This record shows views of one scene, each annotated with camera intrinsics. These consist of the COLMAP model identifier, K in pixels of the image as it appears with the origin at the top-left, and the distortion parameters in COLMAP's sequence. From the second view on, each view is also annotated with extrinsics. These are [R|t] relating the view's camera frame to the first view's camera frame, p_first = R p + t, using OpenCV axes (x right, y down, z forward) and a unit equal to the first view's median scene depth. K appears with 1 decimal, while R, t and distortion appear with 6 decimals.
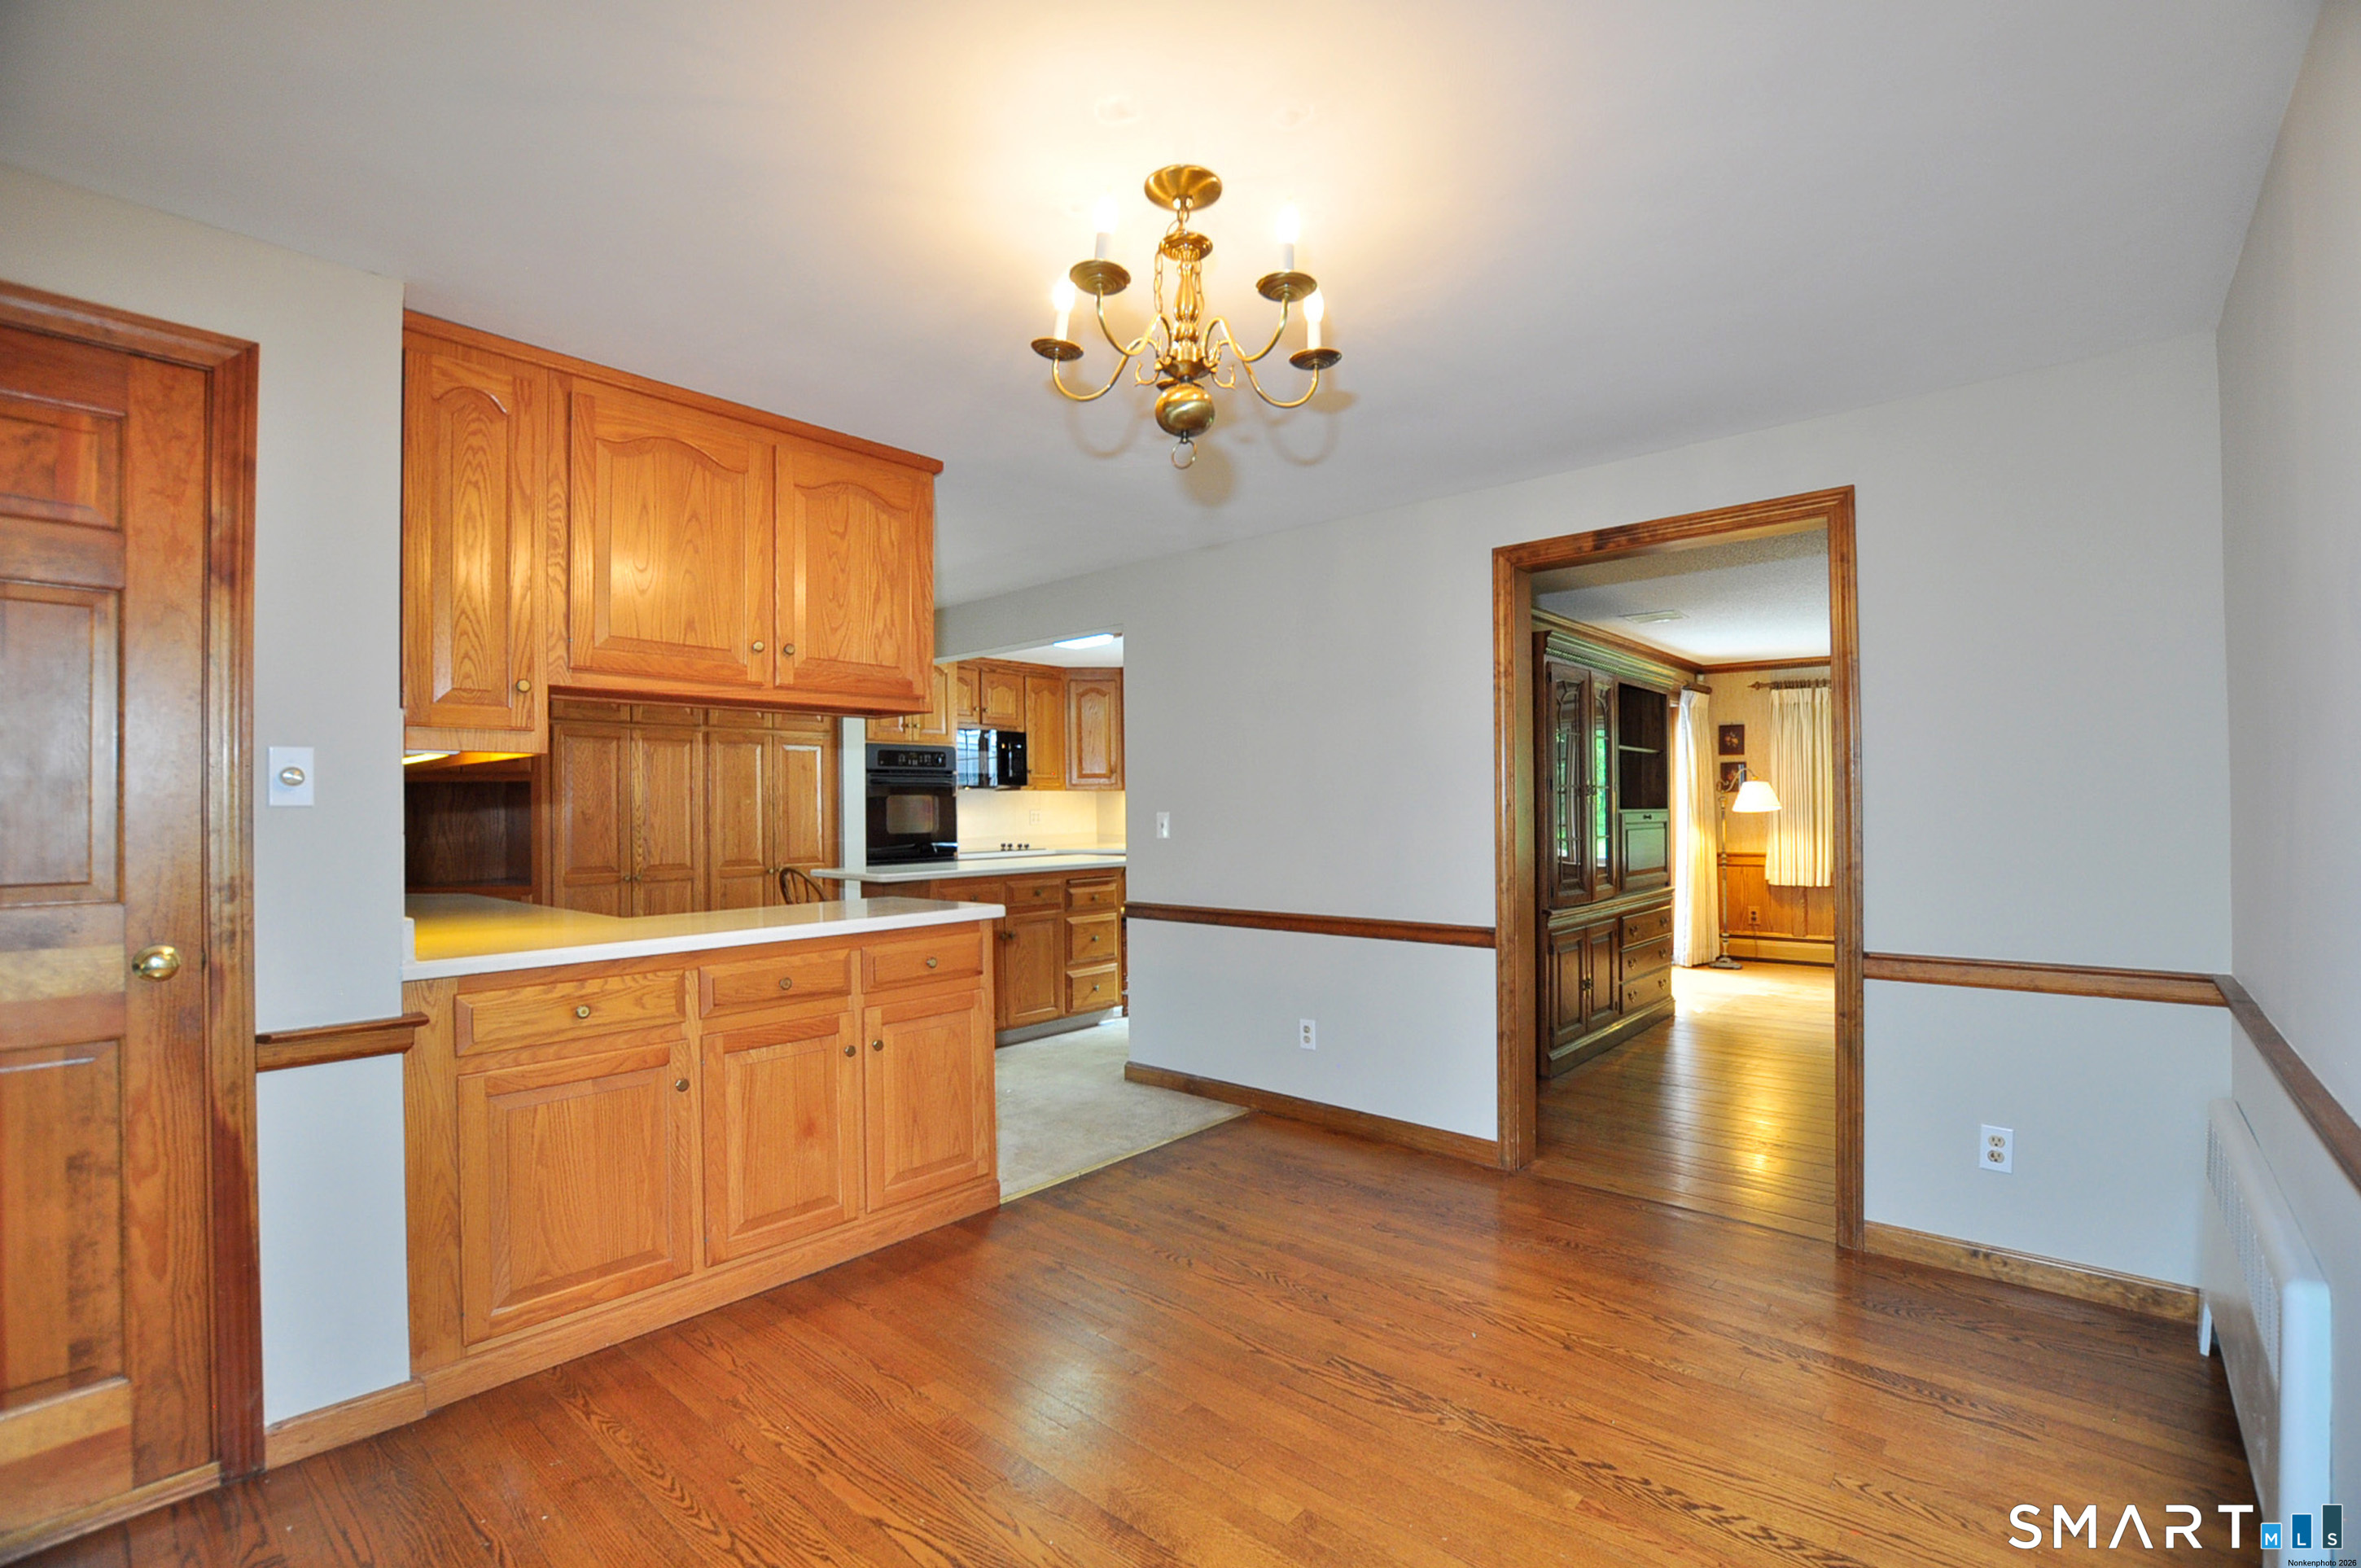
lens RADIAL K [[1035.8, 0, 1189.5], [0, 1035.8, 798.4], [0, 0, 1]] dist [-0.013296, -0.000019]
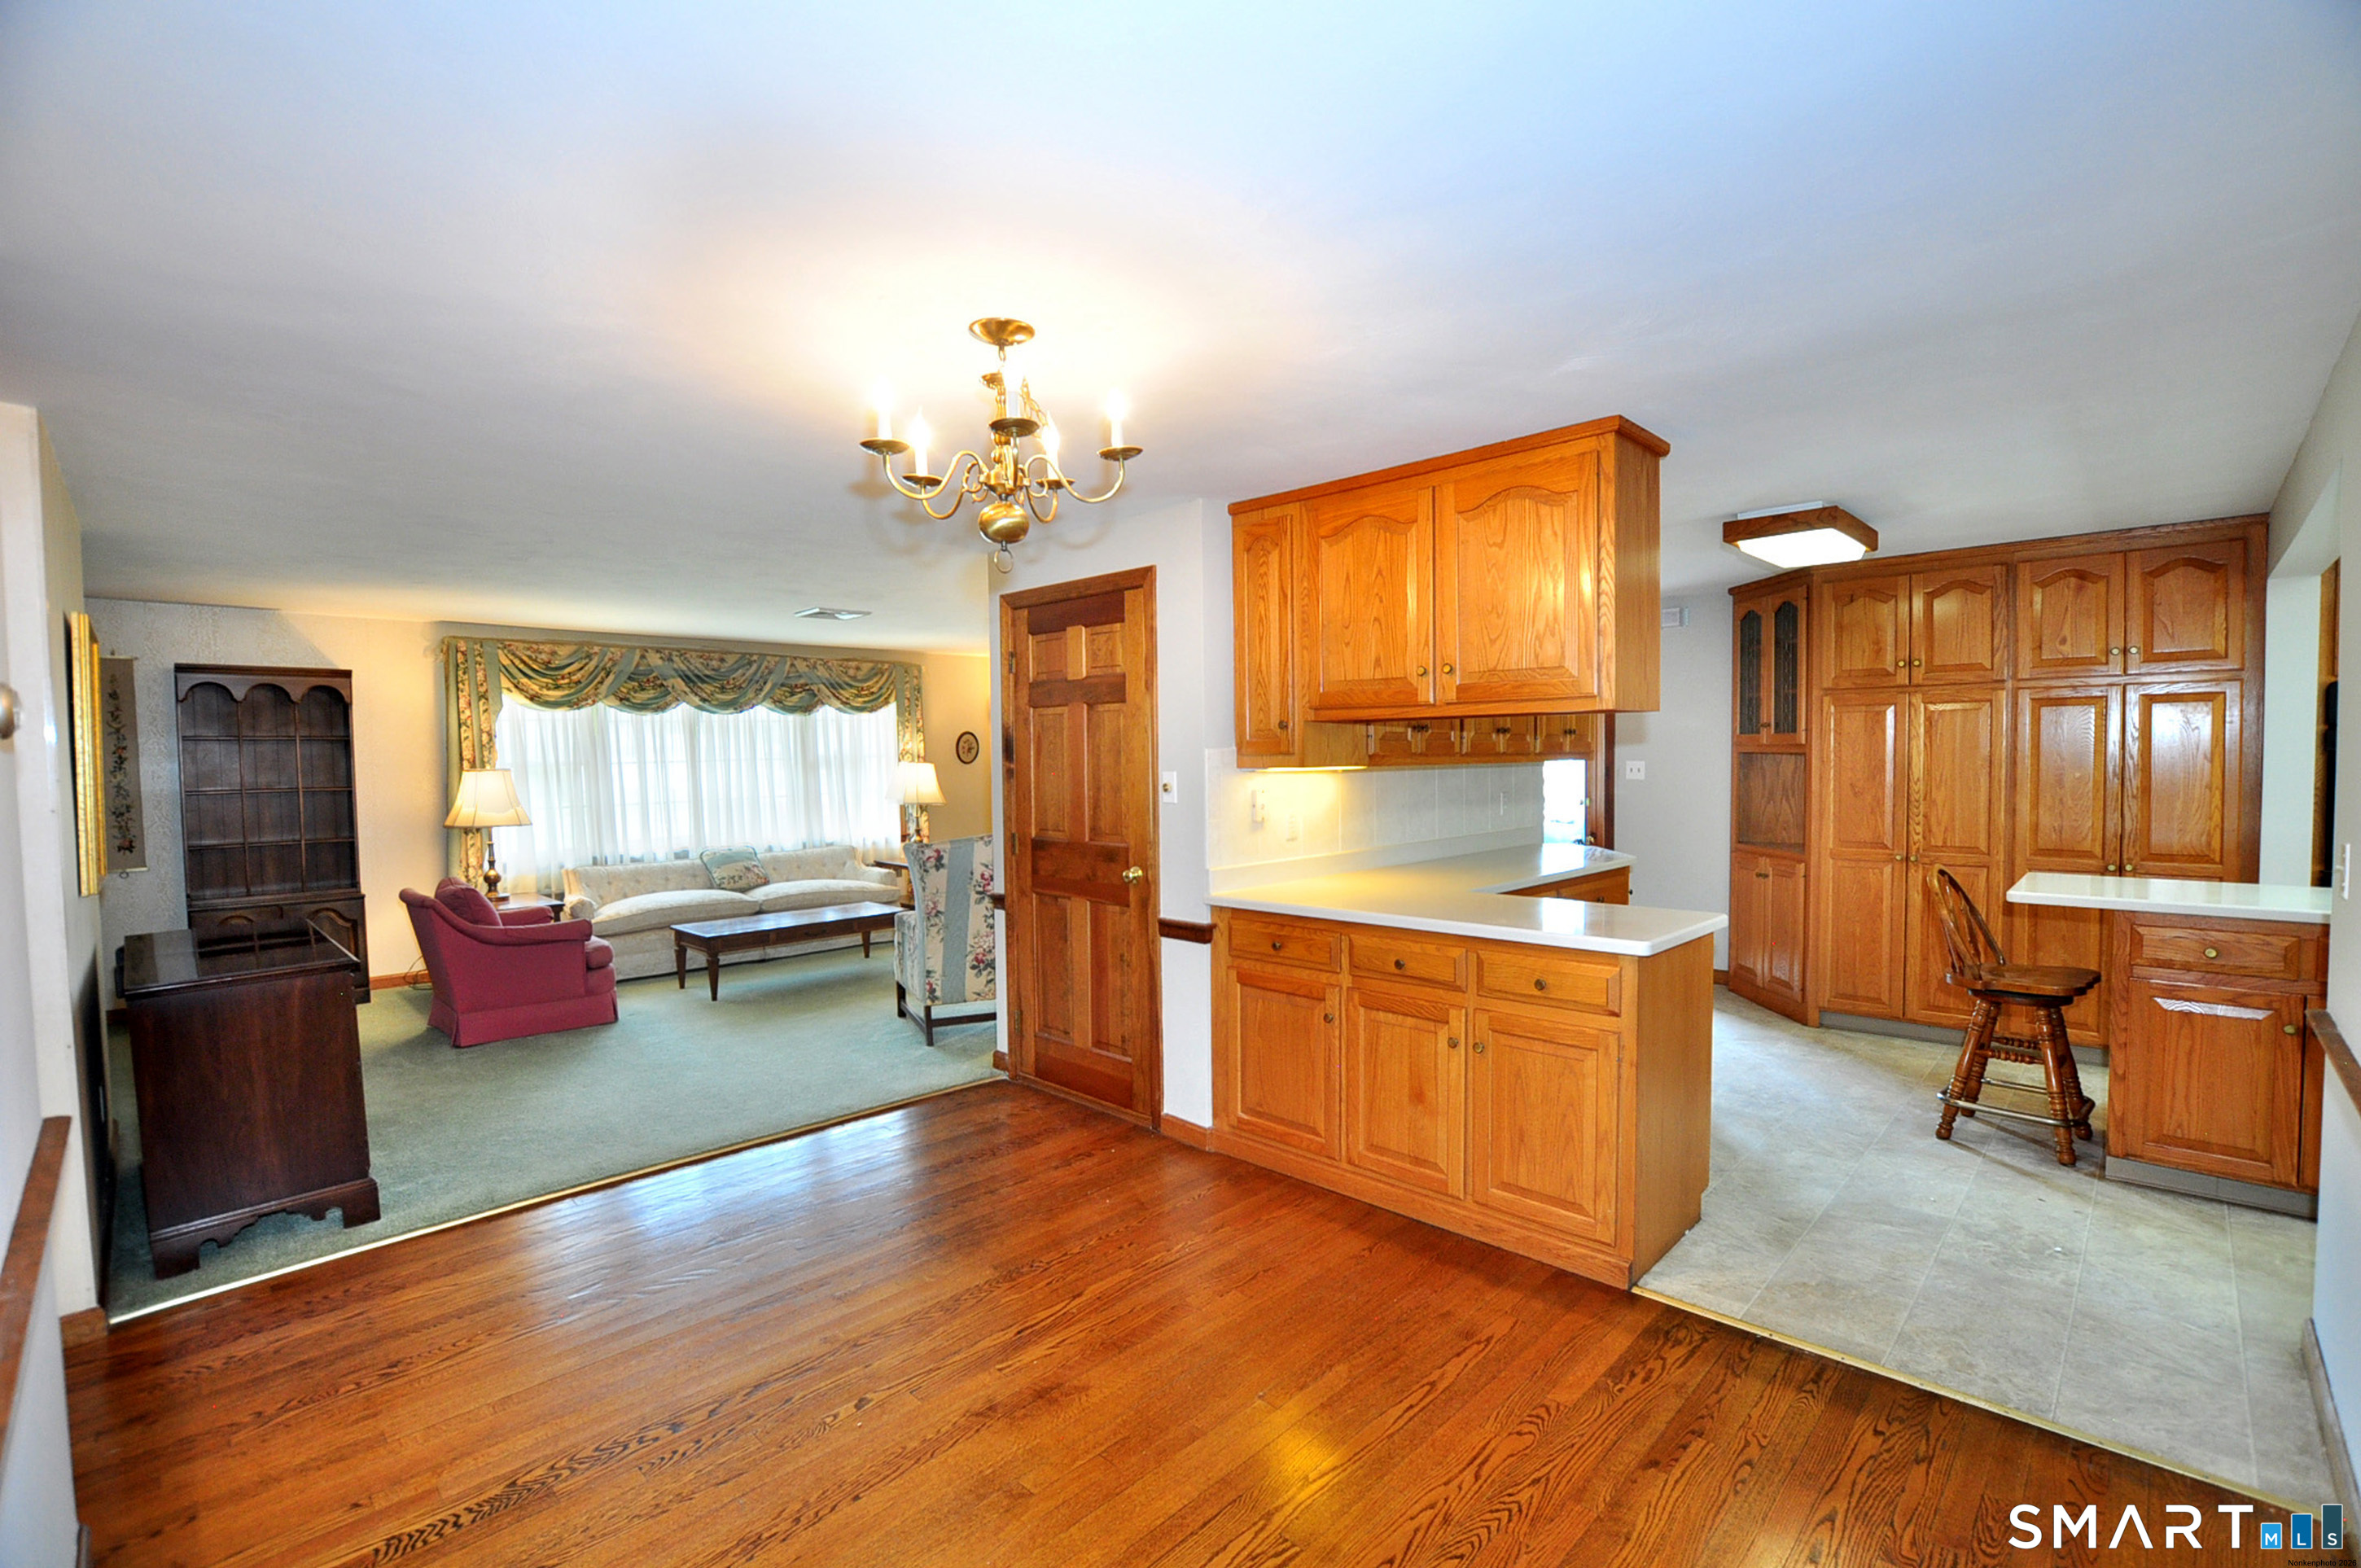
lens RADIAL K [[1035.8, 0, 1189.5], [0, 1035.8, 798.4], [0, 0, 1]] dist [-0.013296, -0.000019]
pose [[-0.029782, 0.053360, -0.998131, 1.010739], [0.021911, 0.998369, 0.052719, -0.097580], [0.999316, -0.020300, -0.030903, 1.049574]]
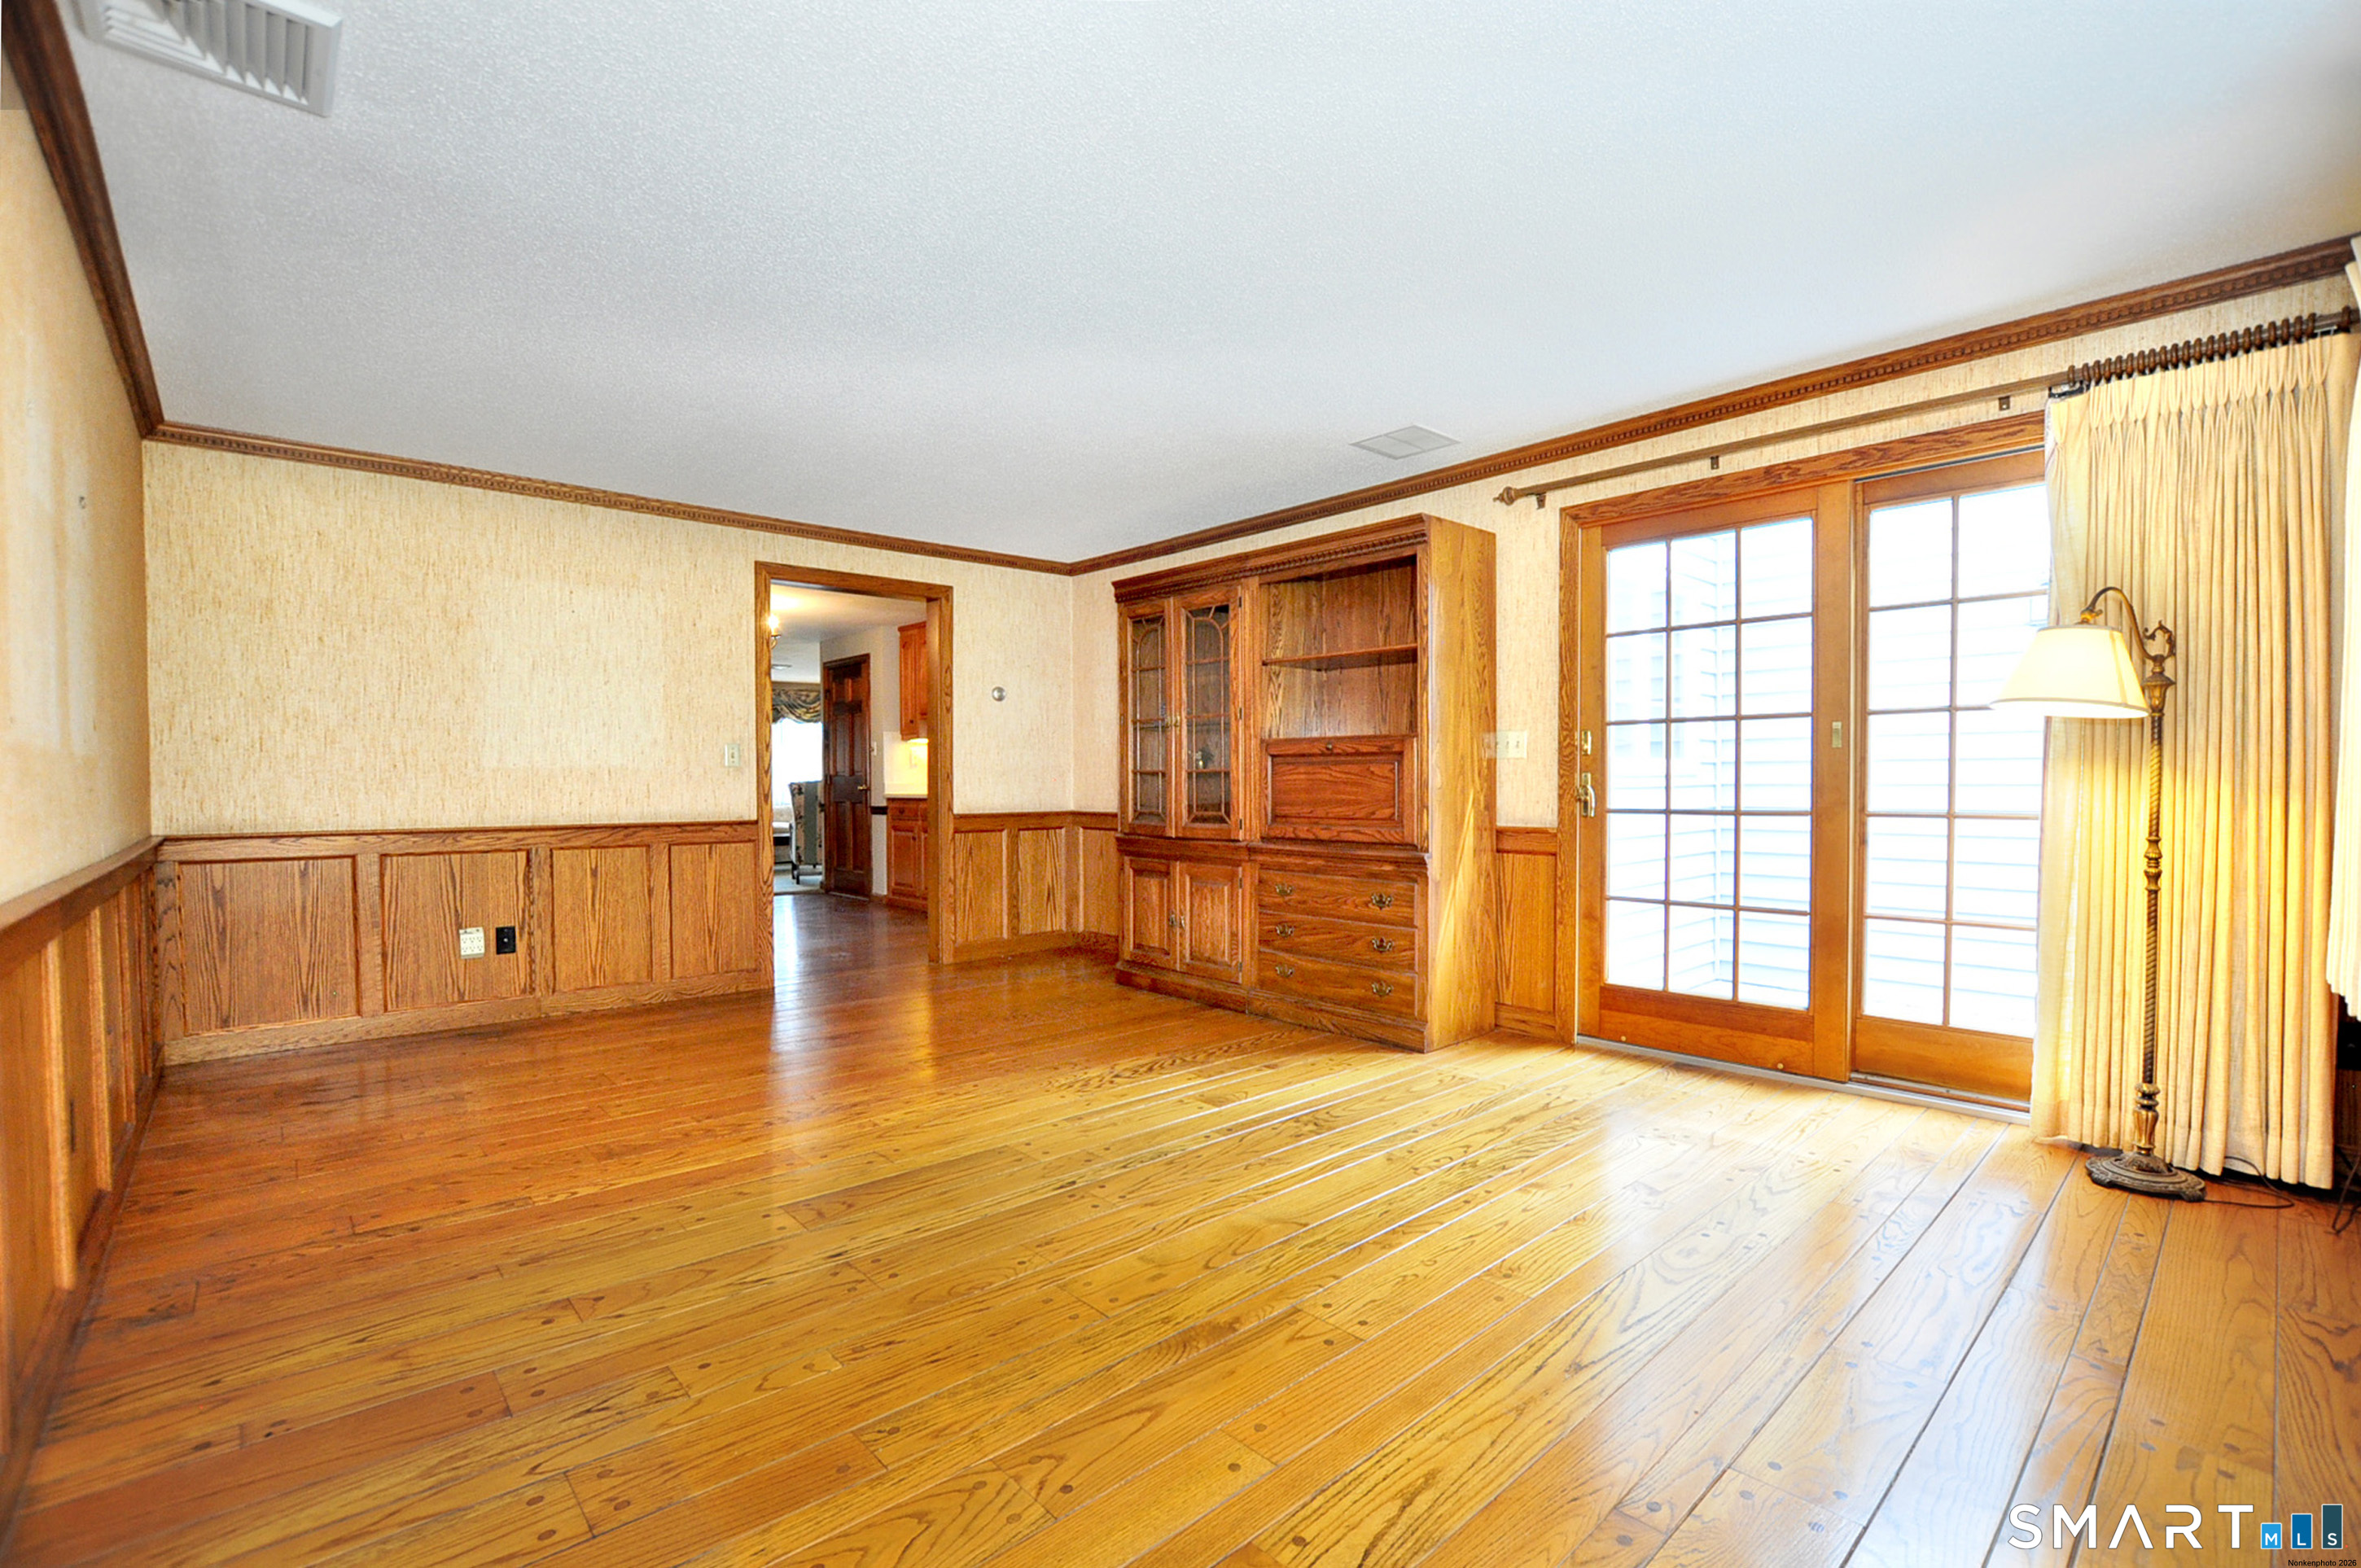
lens RADIAL K [[1035.8, 0, 1189.5], [0, 1035.8, 798.4], [0, 0, 1]] dist [-0.013296, -0.000019]
pose [[-0.106310, 0.033876, -0.993756, 3.327244], [0.023658, 0.999223, 0.031532, 0.086873], [0.994051, -0.020159, -0.107029, 2.720795]]
